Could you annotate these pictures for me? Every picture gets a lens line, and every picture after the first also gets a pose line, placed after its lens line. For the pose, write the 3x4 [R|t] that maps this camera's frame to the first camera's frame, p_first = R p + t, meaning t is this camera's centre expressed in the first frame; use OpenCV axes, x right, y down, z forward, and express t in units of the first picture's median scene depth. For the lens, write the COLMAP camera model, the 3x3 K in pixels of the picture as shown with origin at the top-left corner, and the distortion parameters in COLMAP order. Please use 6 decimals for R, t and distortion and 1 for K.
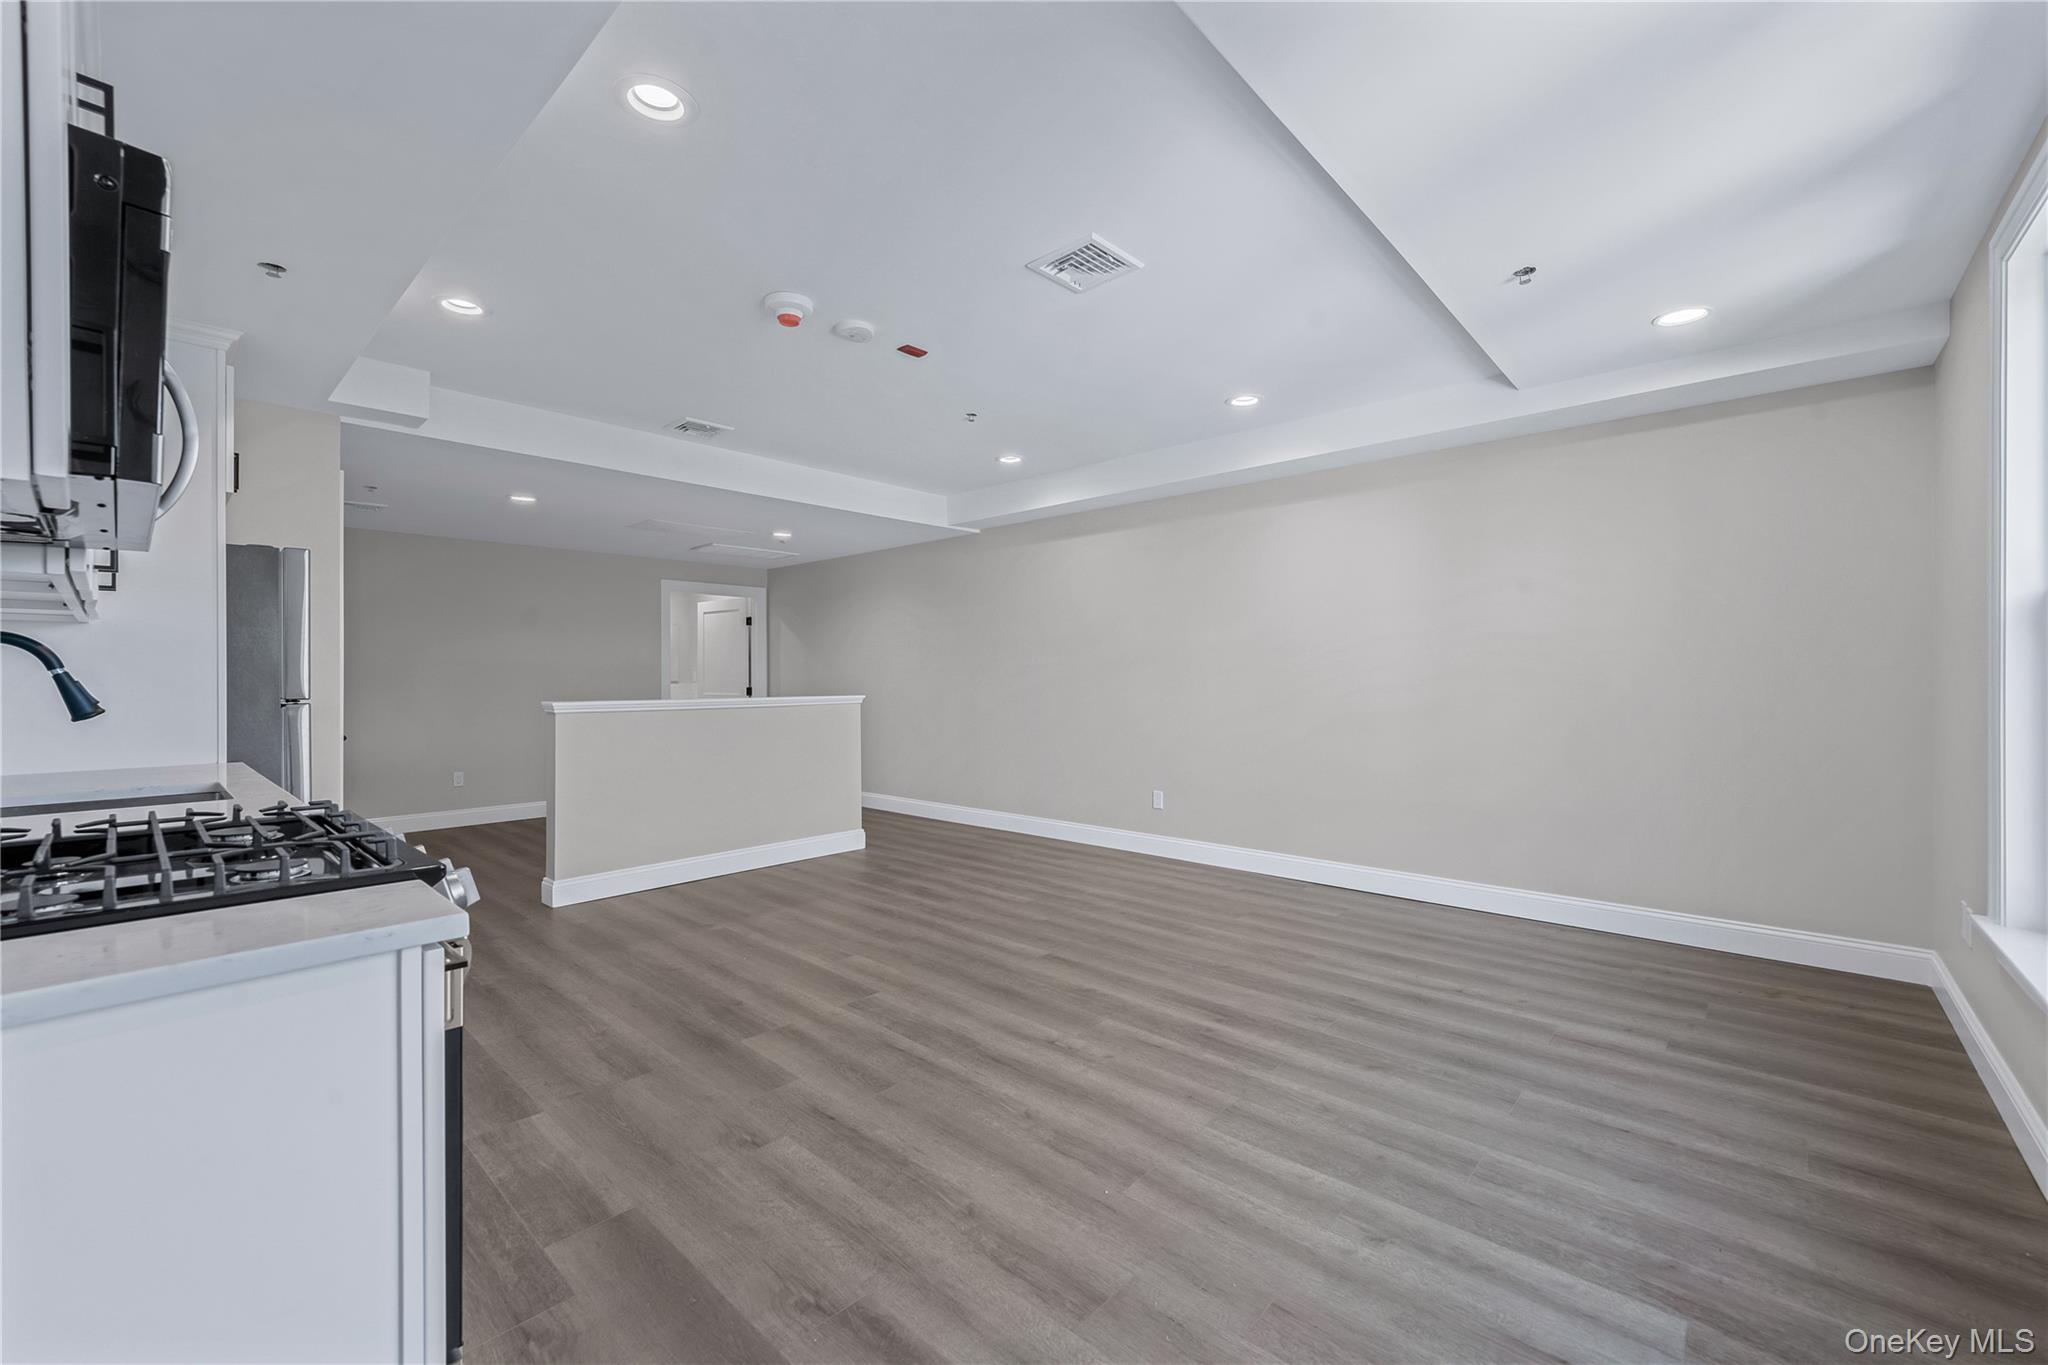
lens RADIAL K [[828.8, 0, 1026.3], [0, 828.8, 678.6], [0, 0, 1]] dist [-0.014258, 0.004316]
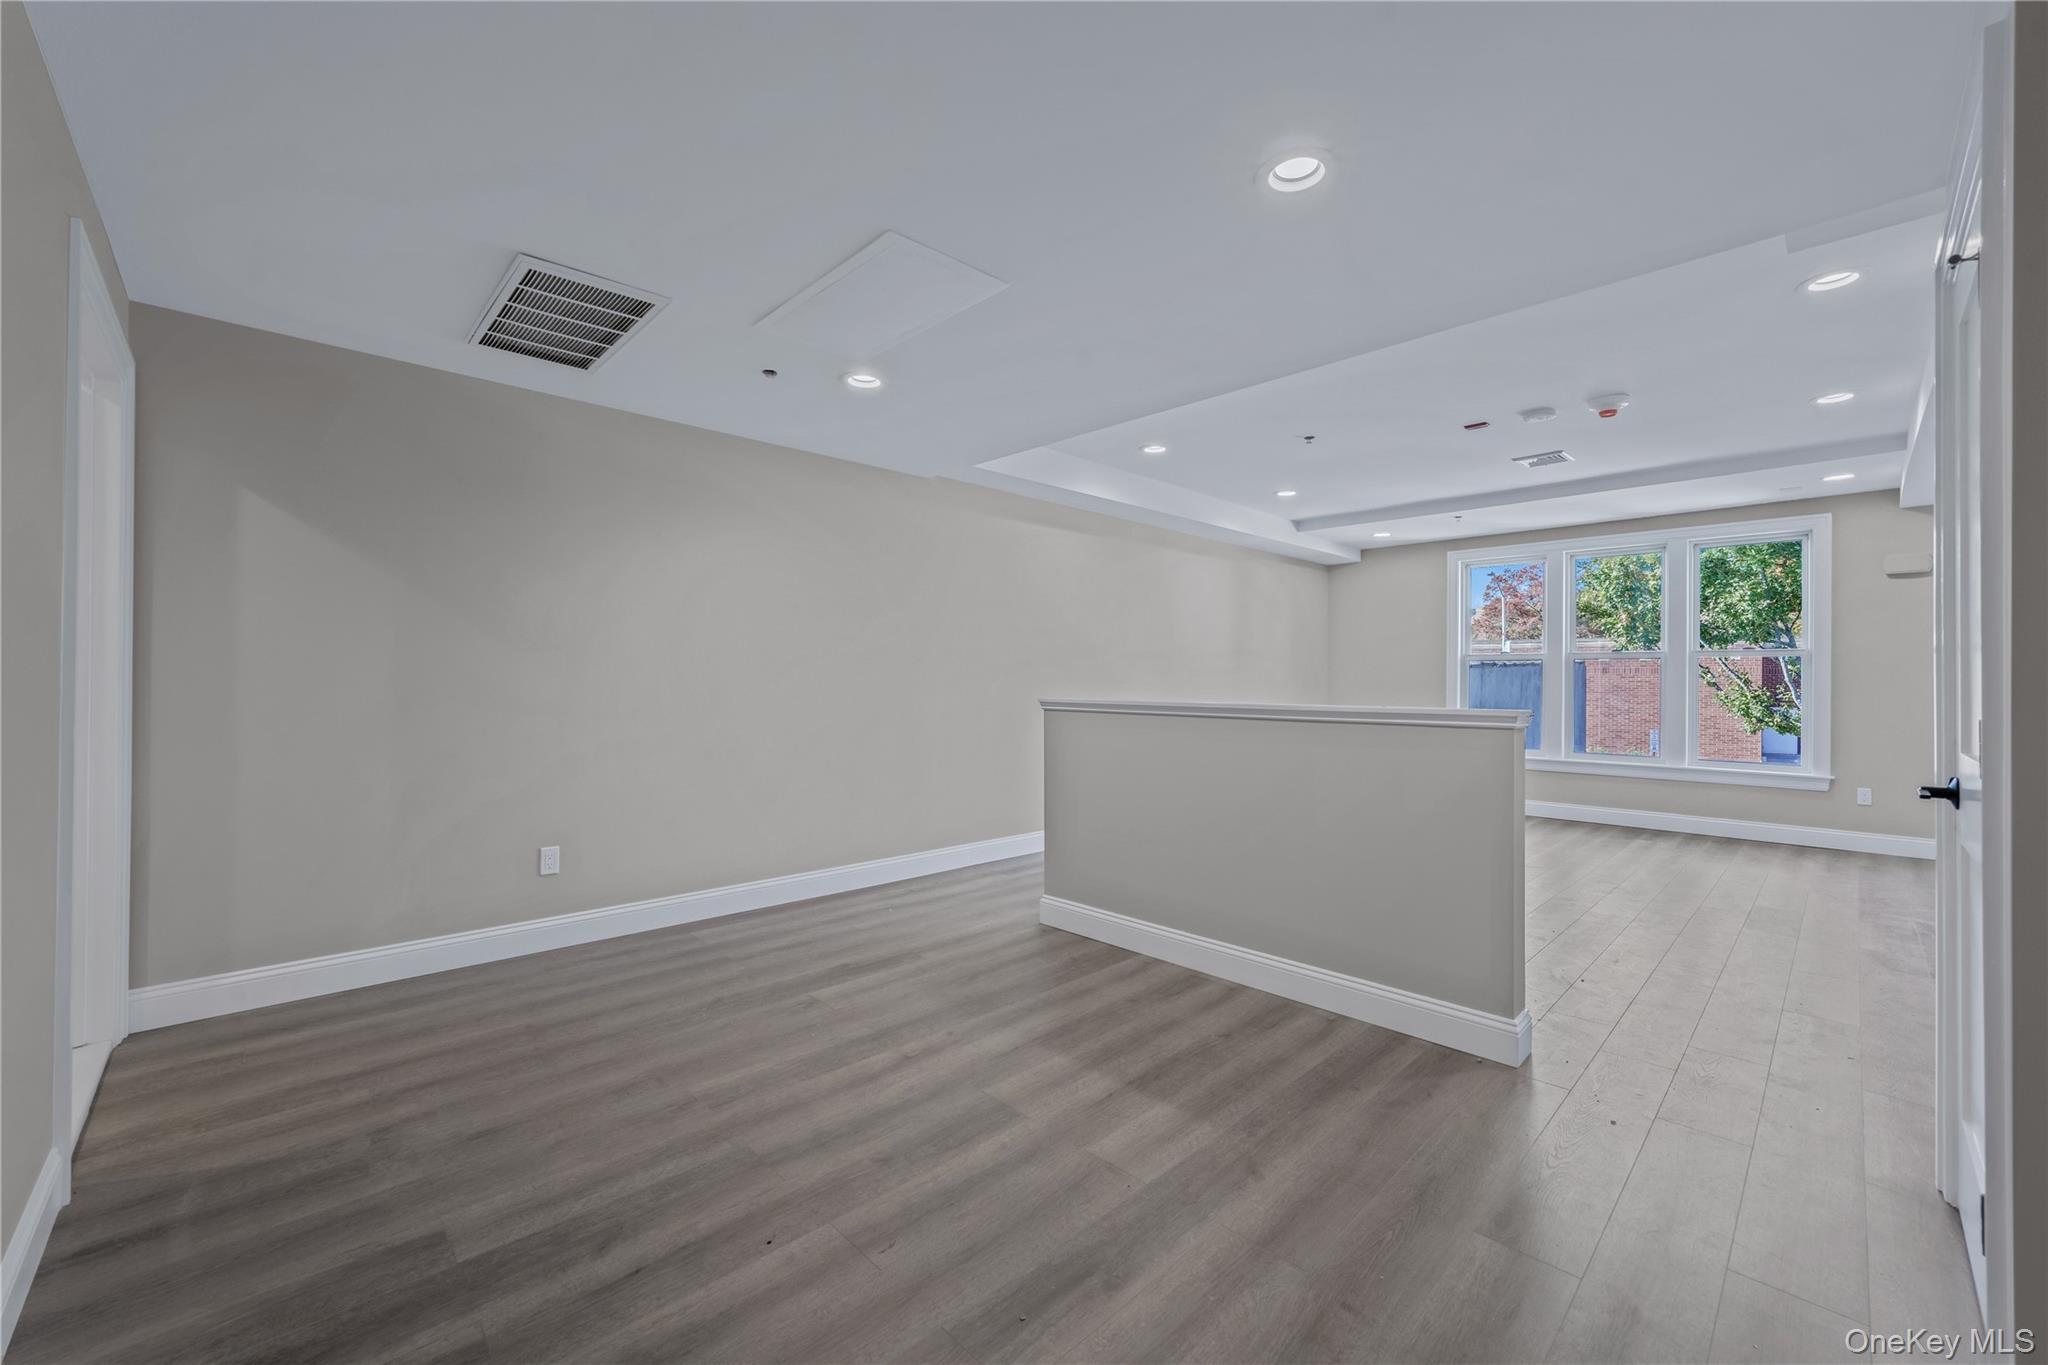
lens RADIAL K [[805.9, 0, 1026.6], [0, 805.9, 675.7], [0, 0, 1]] dist [-0.010121, 0.000347]
pose [[0.065099, 0.009861, 0.997830, -1.641607], [-0.005664, 0.999939, -0.009512, 0.016308], [-0.997863, -0.005032, 0.065151, 1.844592]]
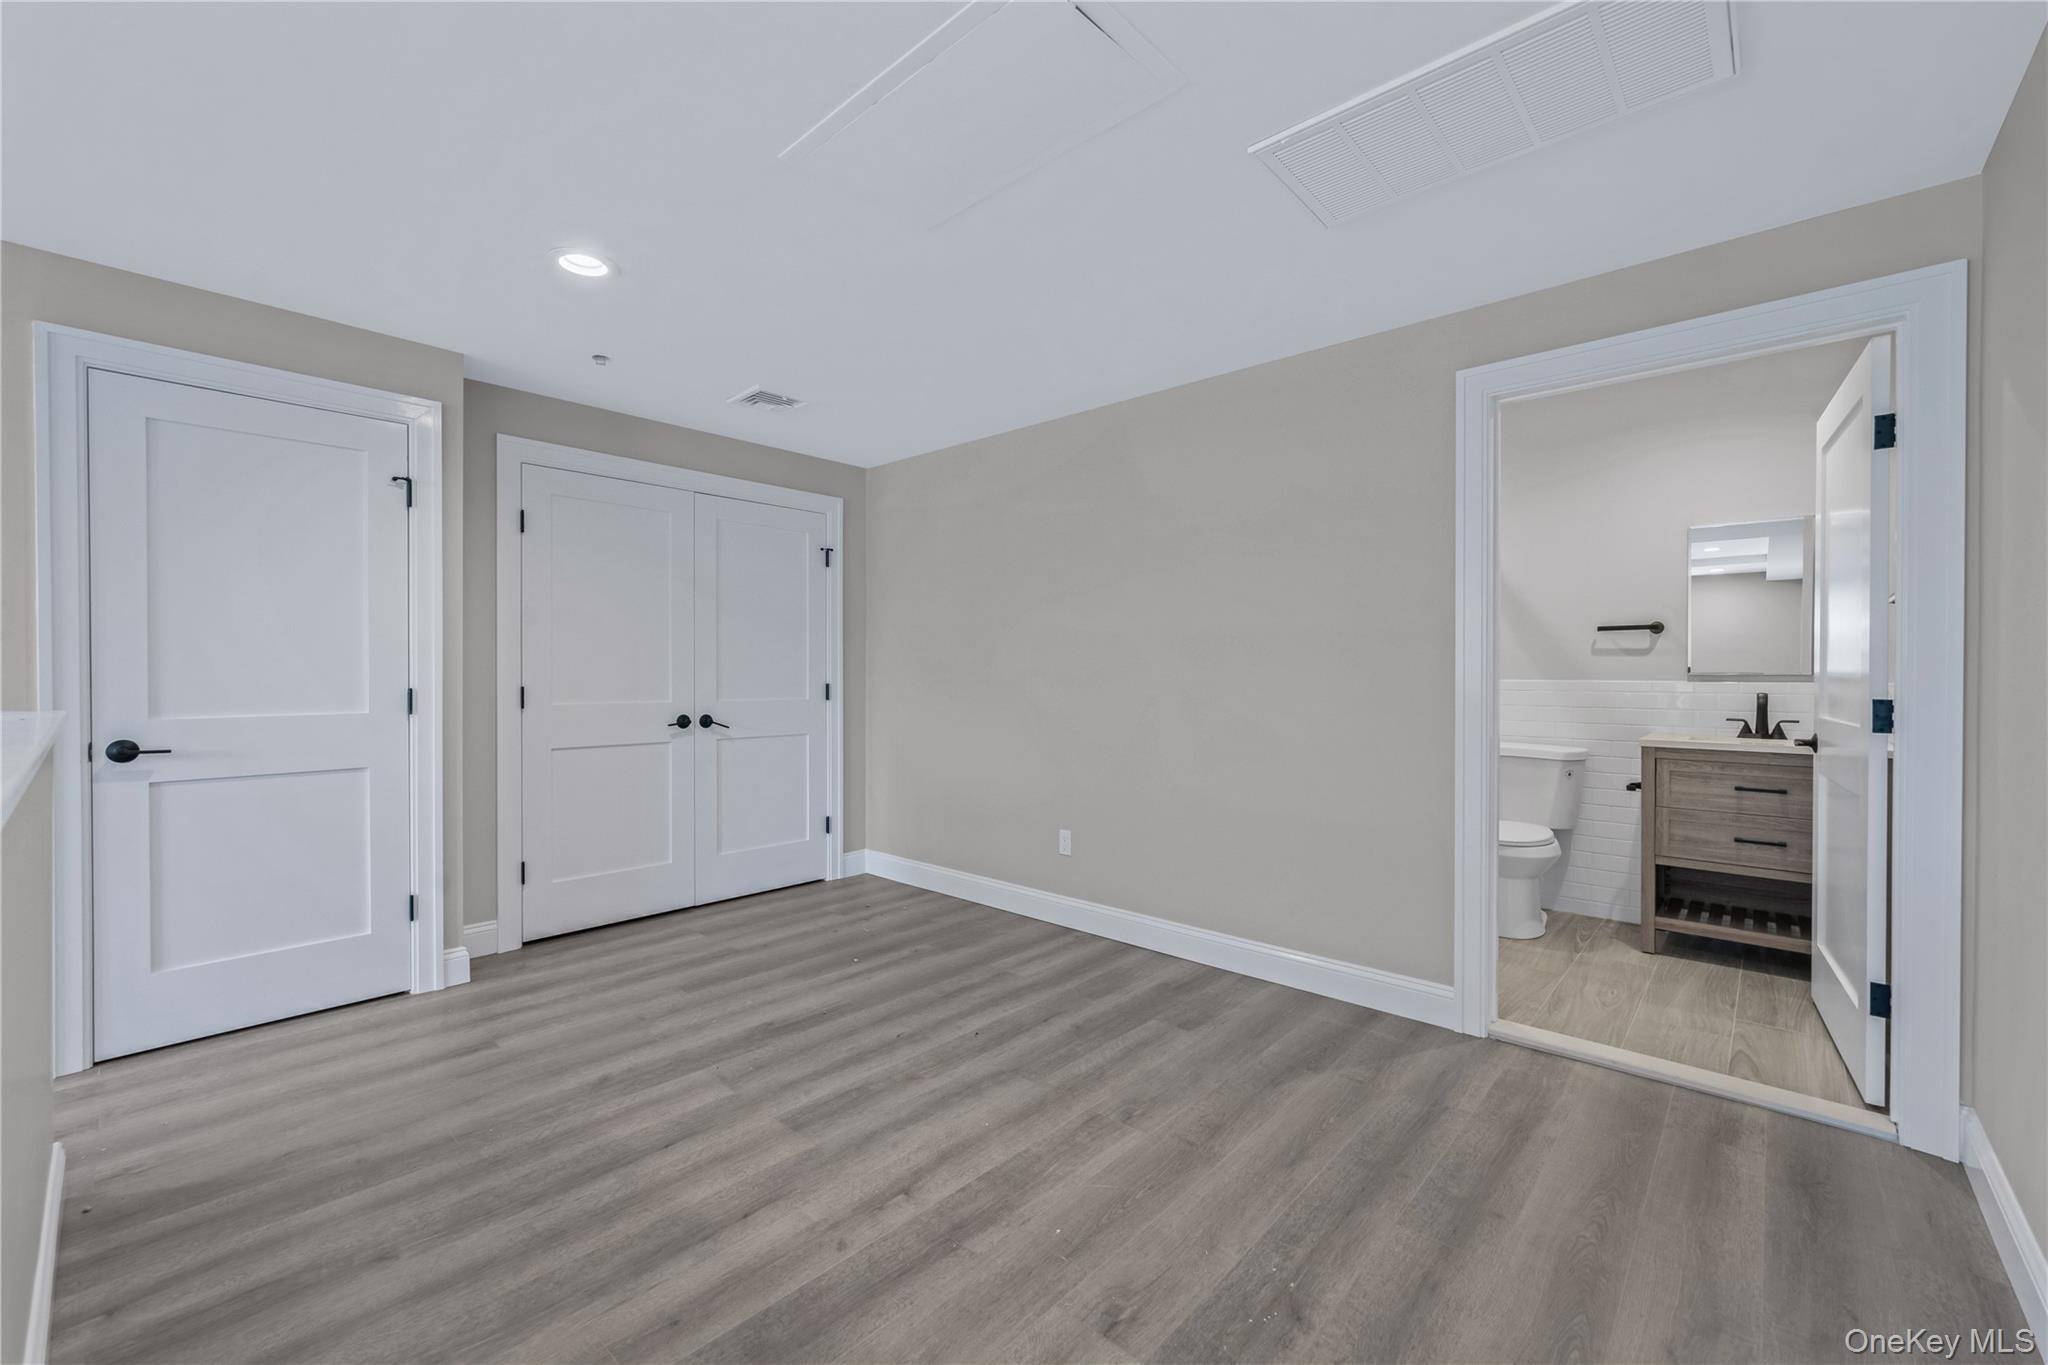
lens RADIAL K [[828.8, 0, 1026.3], [0, 828.8, 678.6], [0, 0, 1]] dist [-0.014258, 0.004316]
pose [[-0.003486, 0.009495, -0.999949, -0.253877], [-0.004880, 0.999943, 0.009512, 0.008272], [0.999982, 0.004913, -0.003439, 2.101112]]
